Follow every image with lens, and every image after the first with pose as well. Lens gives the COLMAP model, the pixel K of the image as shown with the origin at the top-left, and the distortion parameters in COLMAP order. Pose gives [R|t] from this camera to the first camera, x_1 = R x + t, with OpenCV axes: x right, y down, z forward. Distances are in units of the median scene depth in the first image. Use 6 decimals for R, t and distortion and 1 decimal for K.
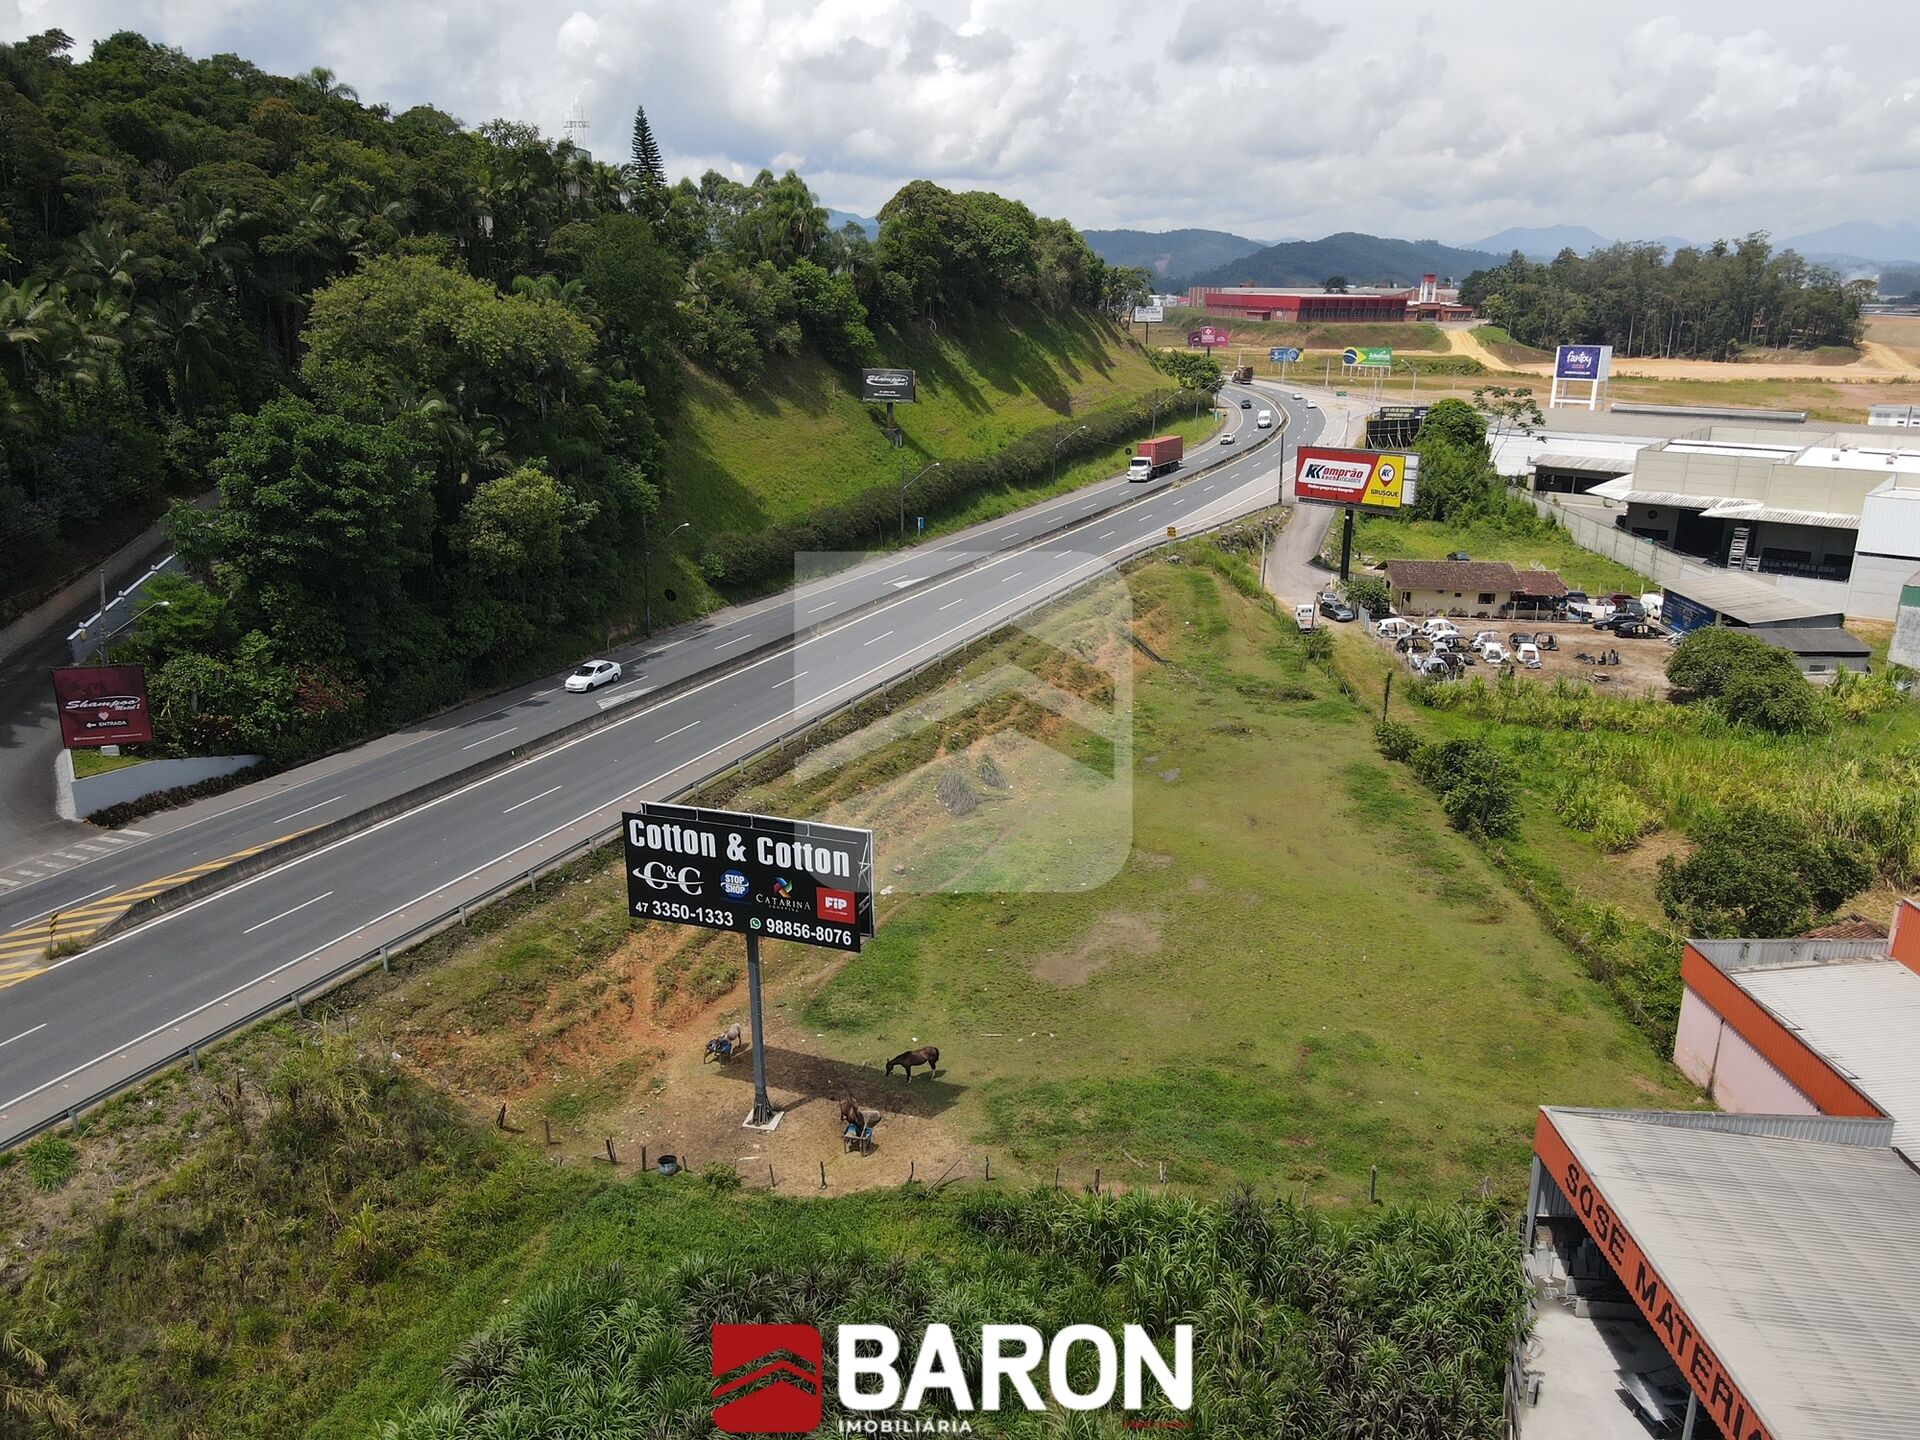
lens RADIAL K [[1344.8, 0, 1016.7], [0, 1344.8, 718.7], [0, 0, 1]] dist [0.013118, 0.002303]
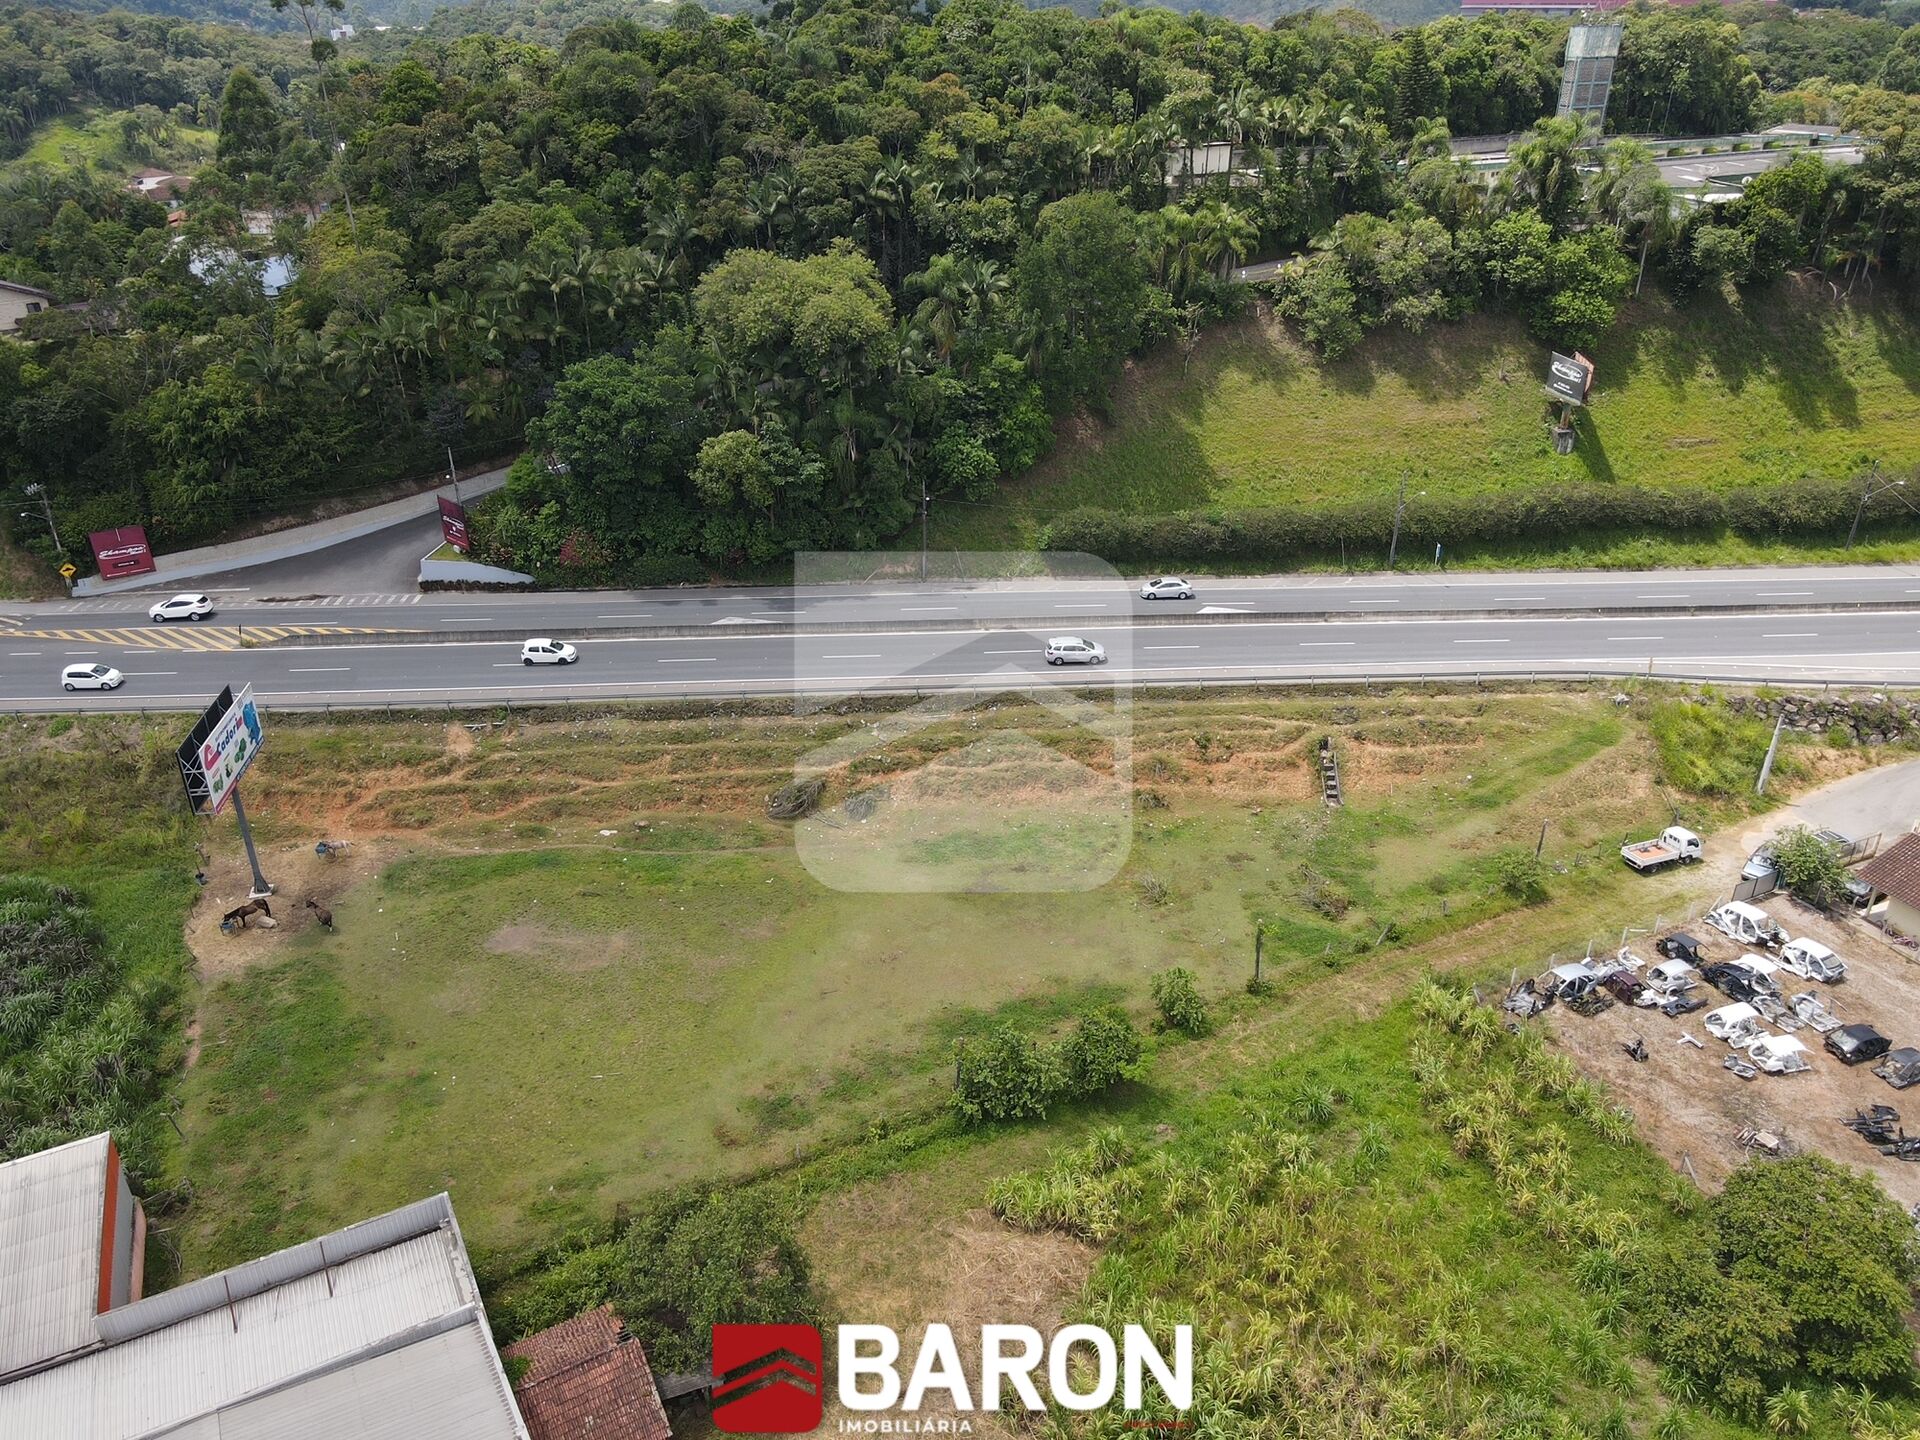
lens RADIAL K [[1344.8, 0, 1016.7], [0, 1344.8, 718.7], [0, 0, 1]] dist [0.013118, 0.002303]
pose [[0.503143, 0.413484, -0.758866, 0.583631], [-0.285768, 0.908317, 0.305446, -0.269708], [0.815588, 0.063177, 0.575174, 0.309972]]
